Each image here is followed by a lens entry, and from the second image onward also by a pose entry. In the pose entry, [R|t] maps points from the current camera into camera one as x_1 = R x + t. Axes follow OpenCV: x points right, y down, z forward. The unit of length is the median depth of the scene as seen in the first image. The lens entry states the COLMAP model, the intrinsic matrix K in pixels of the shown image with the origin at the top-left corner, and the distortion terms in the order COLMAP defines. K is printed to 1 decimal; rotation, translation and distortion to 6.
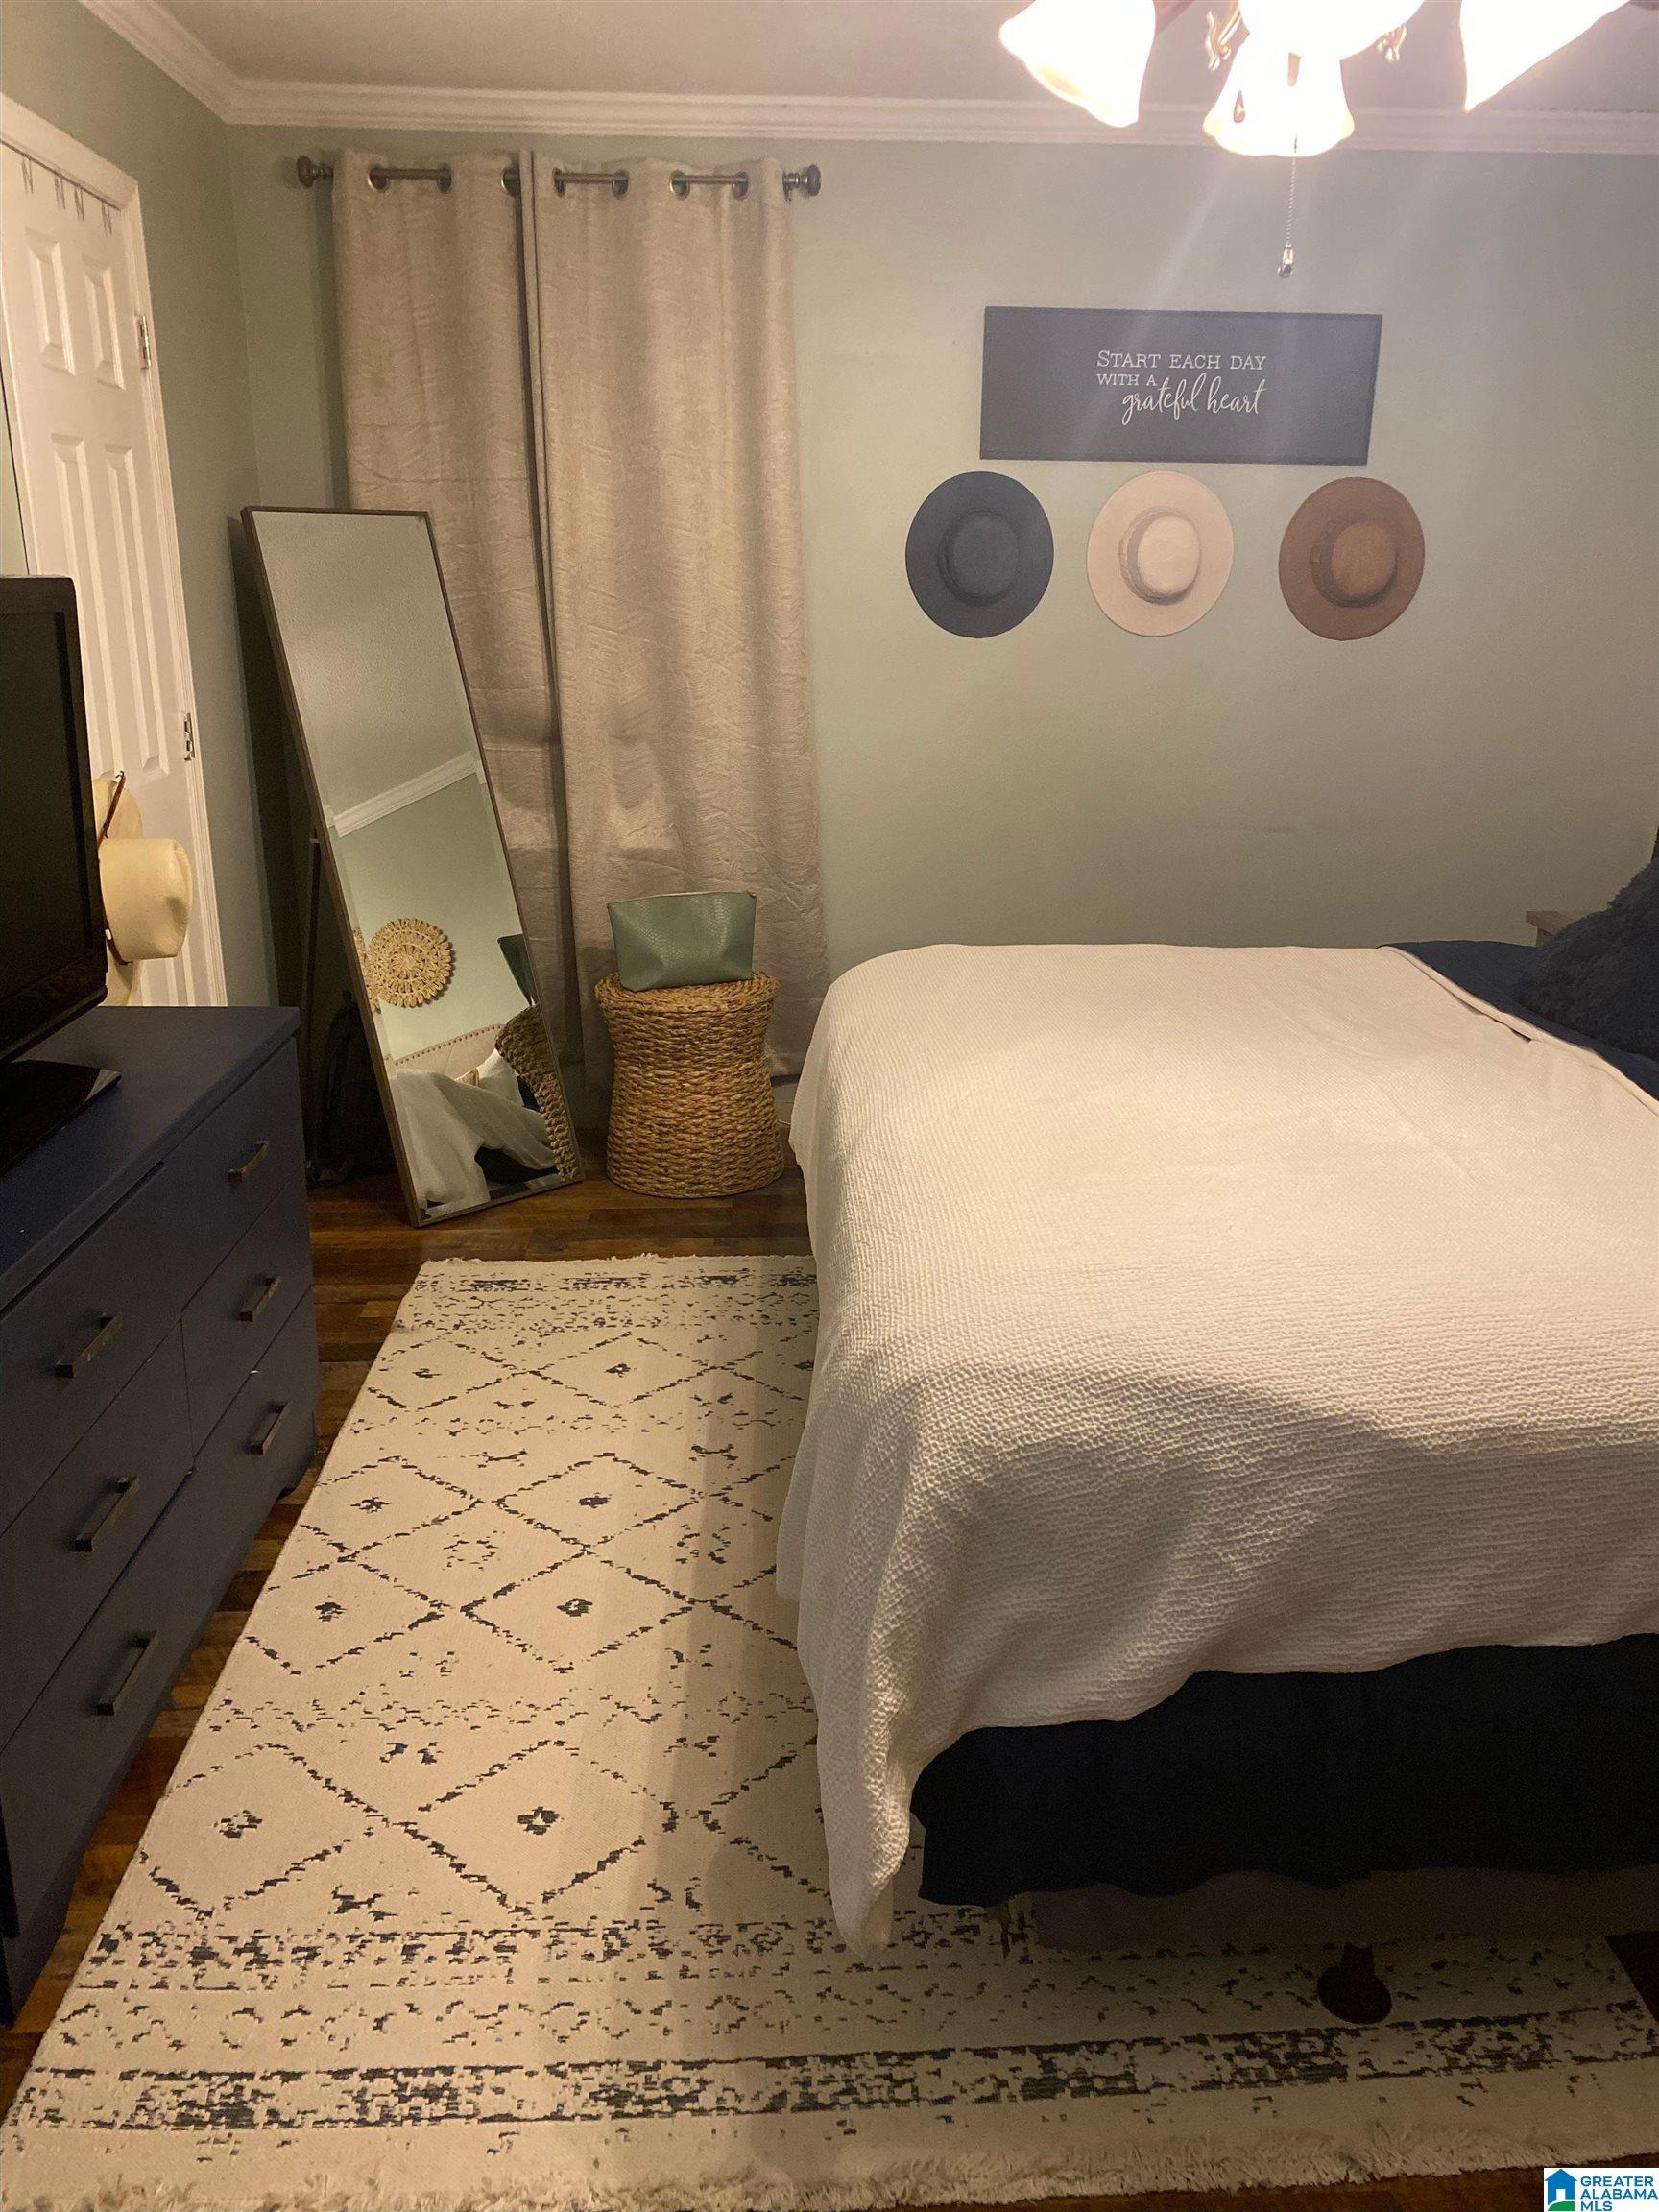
lens RADIAL K [[1669.2, 0, 842.6], [0, 1669.2, 1099.2], [0, 0, 1]] dist [0.012052, -0.020611]
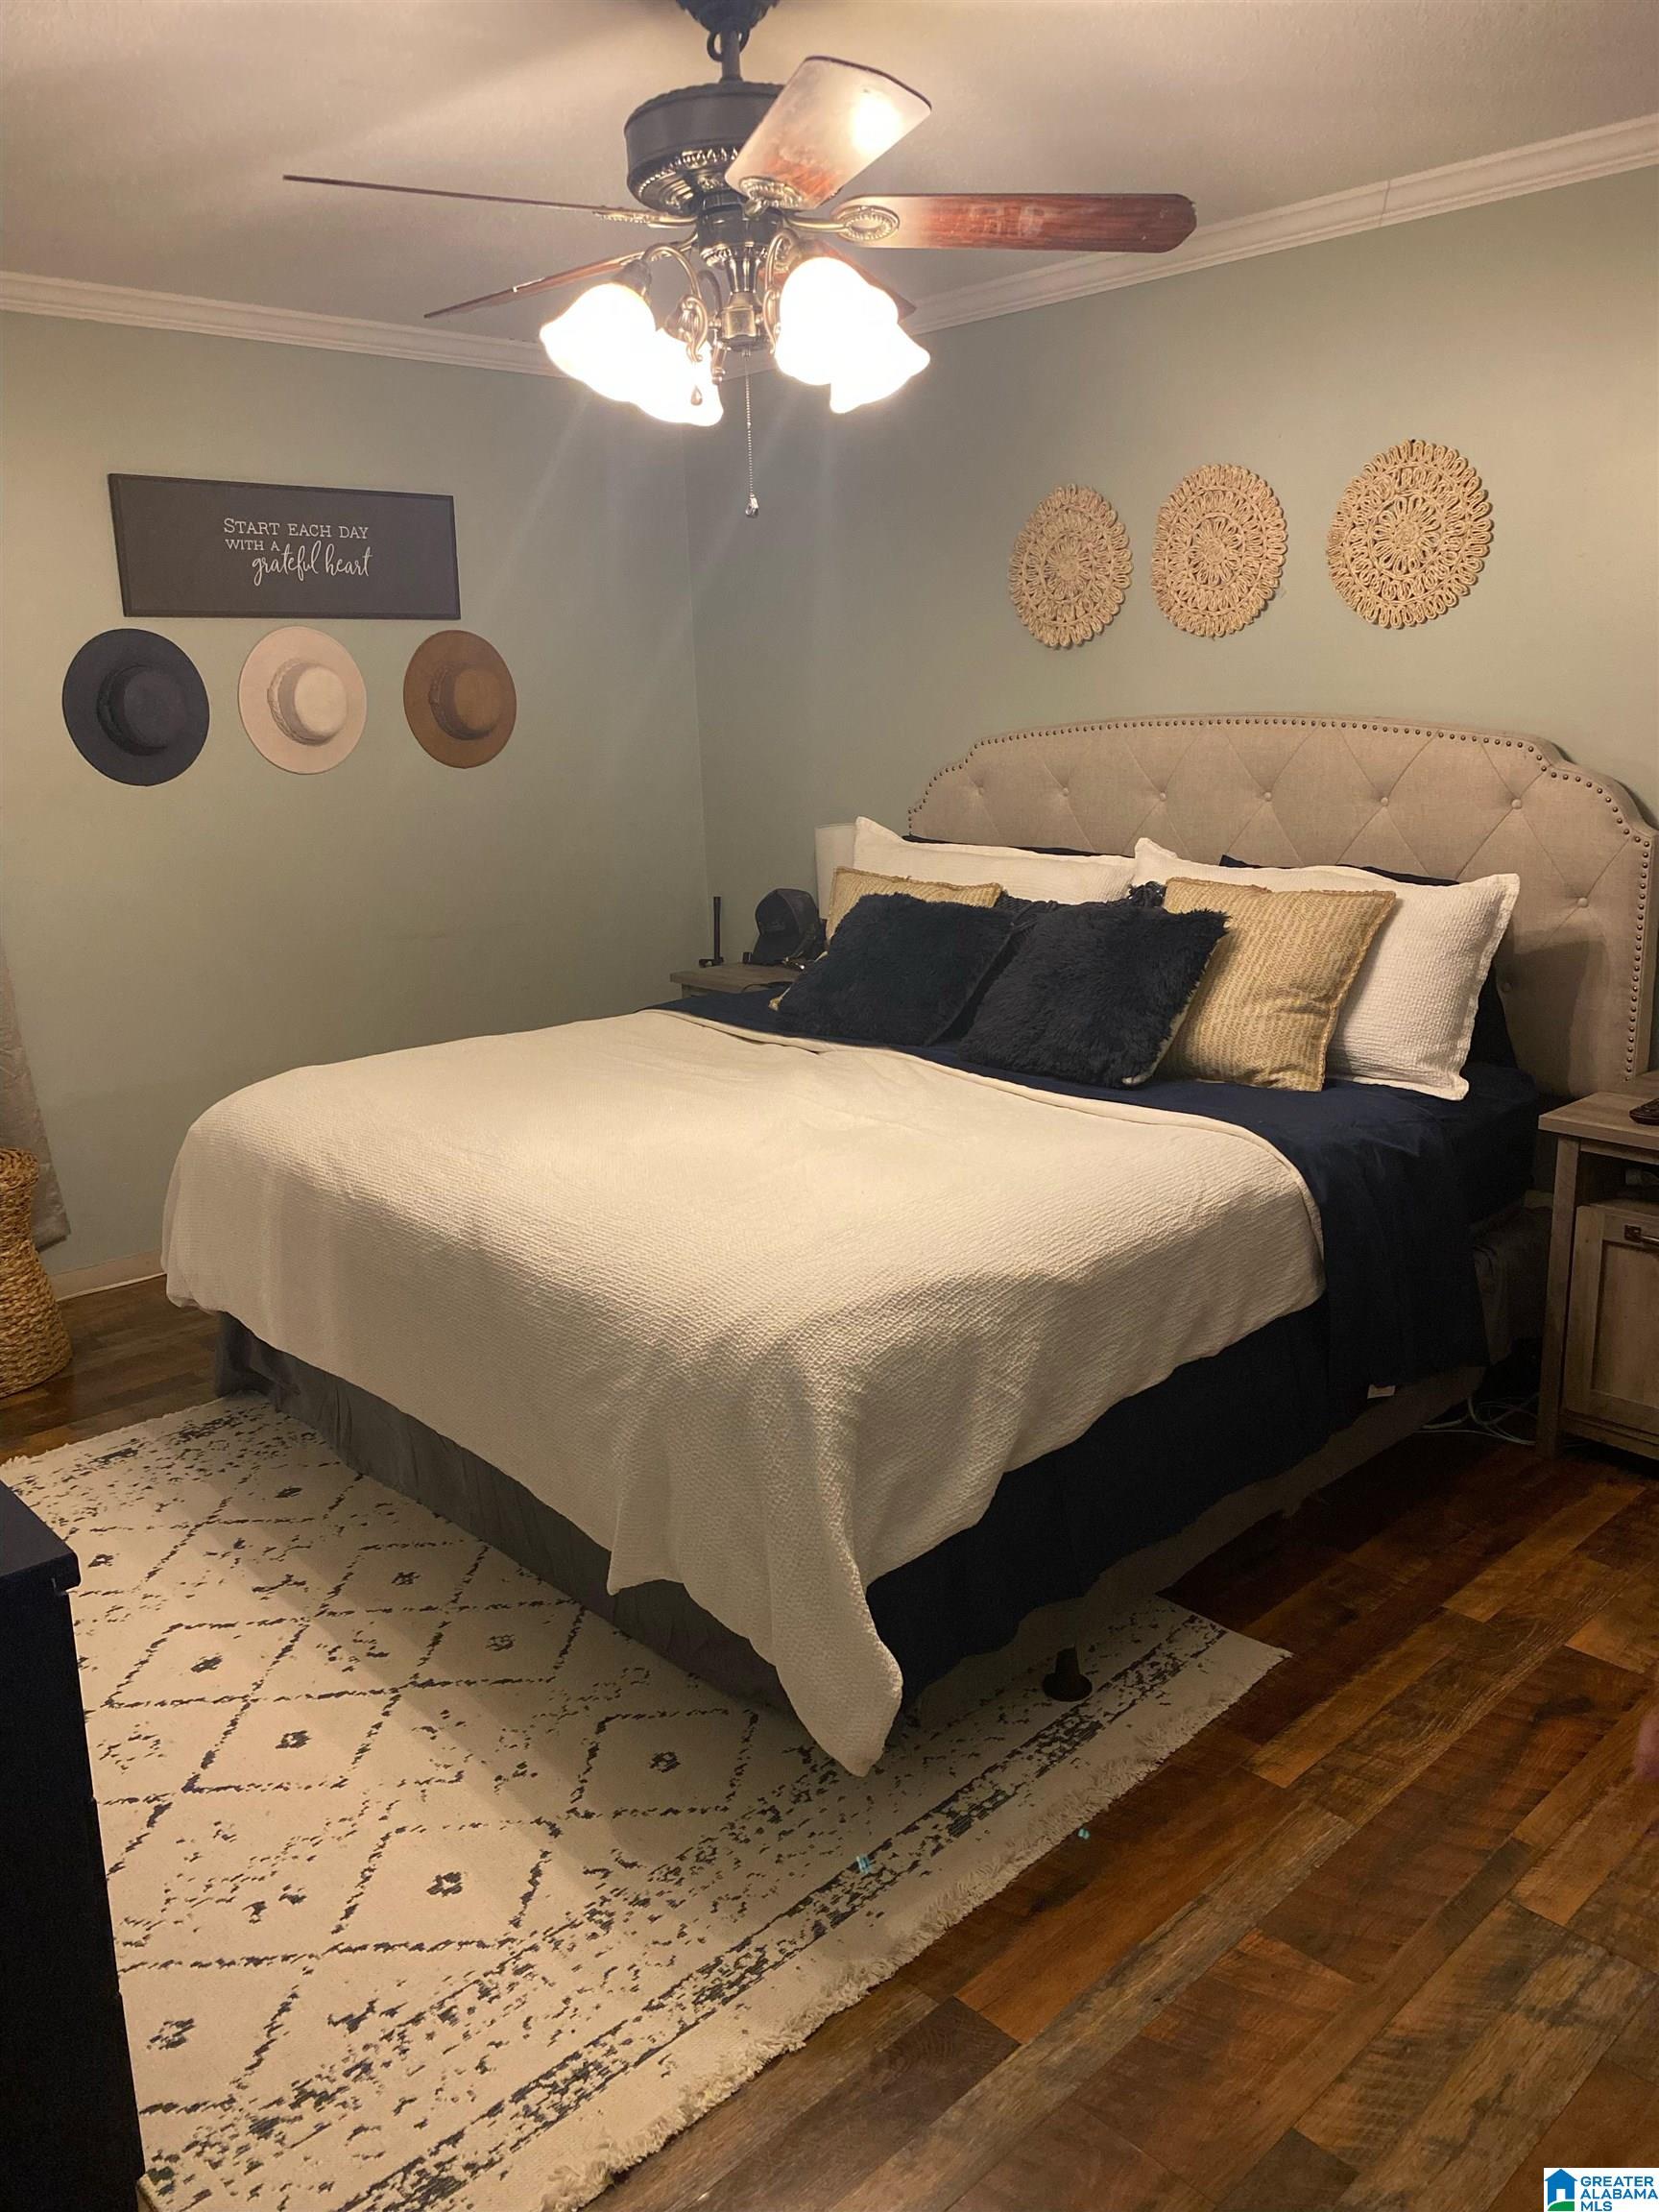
lens RADIAL K [[1669.2, 0, 837.0], [0, 1669.2, 1105.1], [0, 0, 1]] dist [0.012052, -0.020611]
pose [[0.757957, -0.187603, 0.624745, -0.642809], [0.227261, 0.973691, 0.016668, -0.020404], [-0.611435, 0.129347, 0.780651, -0.066057]]
